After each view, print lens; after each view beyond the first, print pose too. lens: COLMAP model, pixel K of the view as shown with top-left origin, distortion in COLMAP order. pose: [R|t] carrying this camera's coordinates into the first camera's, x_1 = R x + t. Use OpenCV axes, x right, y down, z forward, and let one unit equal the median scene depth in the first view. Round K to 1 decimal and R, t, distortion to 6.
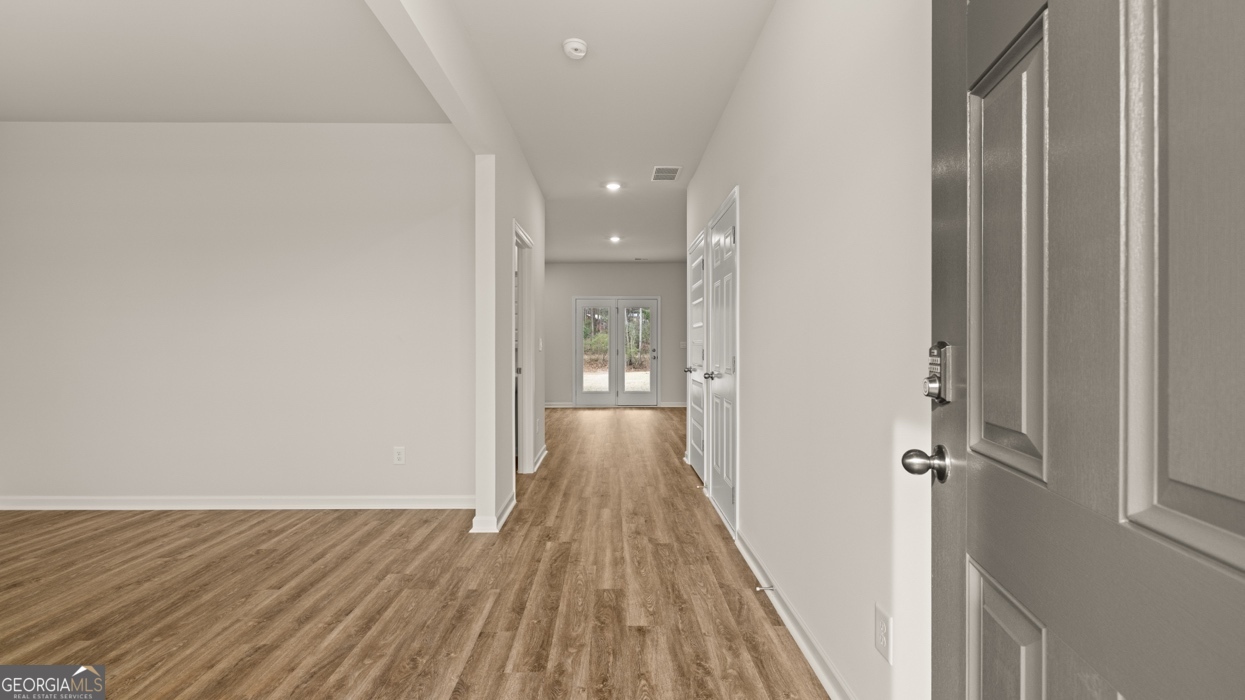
lens RADIAL K [[525.6, 0, 619.9], [0, 525.6, 343.7], [0, 0, 1]] dist [-0.003995, 0.000348]
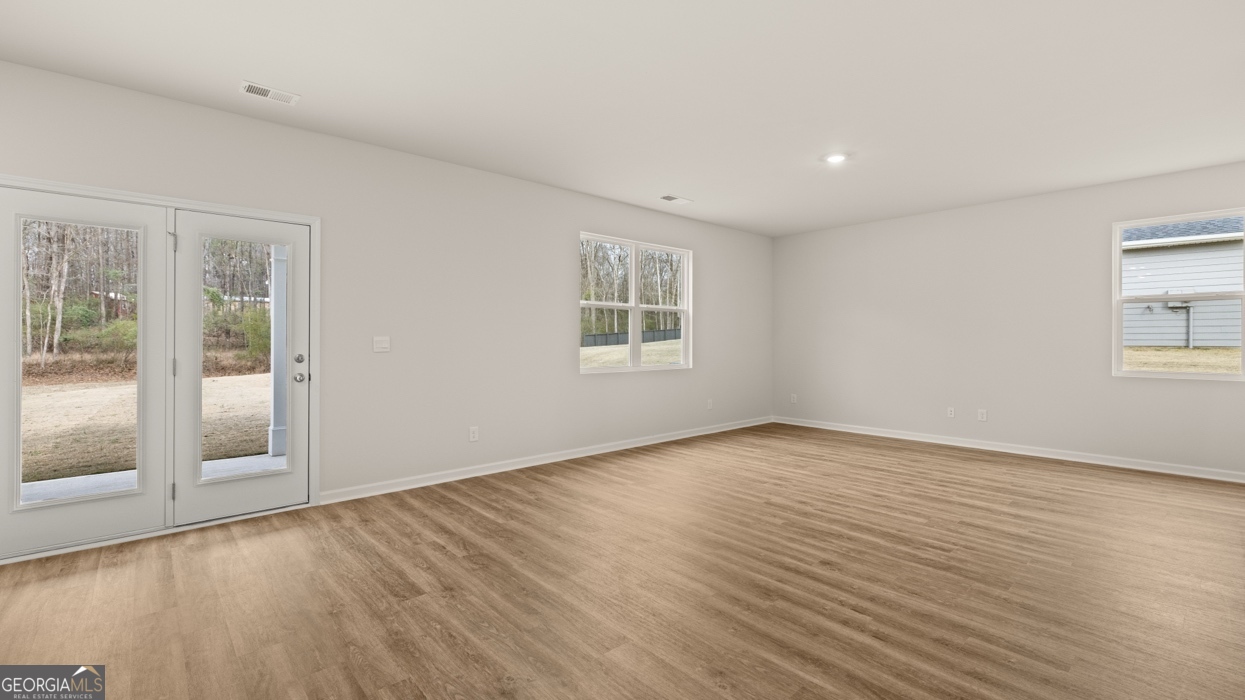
lens RADIAL K [[525.6, 0, 619.9], [0, 525.6, 343.7], [0, 0, 1]] dist [-0.003995, 0.000348]
pose [[0.749565, -0.003611, 0.661921, -0.002572], [-0.005329, 0.999920, 0.011490, -0.001043], [-0.661909, -0.012140, 0.749486, 0.118907]]
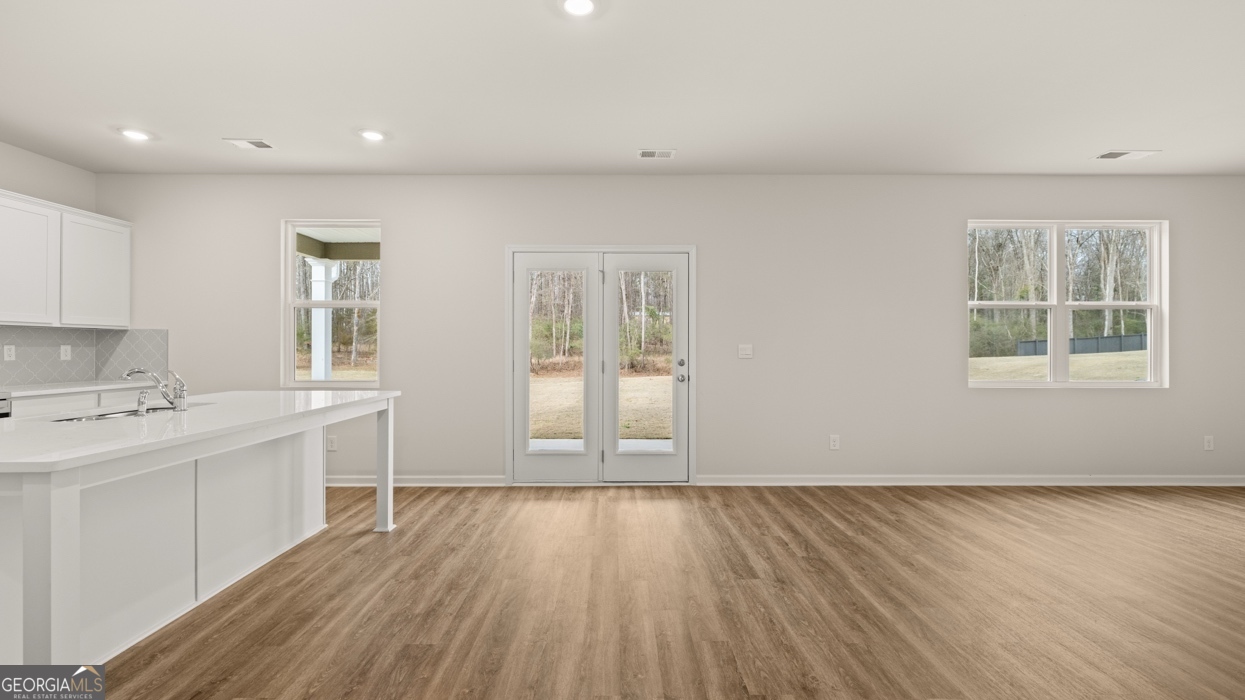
lens RADIAL K [[525.6, 0, 619.9], [0, 525.6, 343.7], [0, 0, 1]] dist [-0.003995, 0.000348]
pose [[0.999992, 0.002755, -0.003040, 0.002423], [-0.002754, 0.999996, 0.000194, -0.000978], [0.003040, -0.000186, 0.999995, 0.113395]]
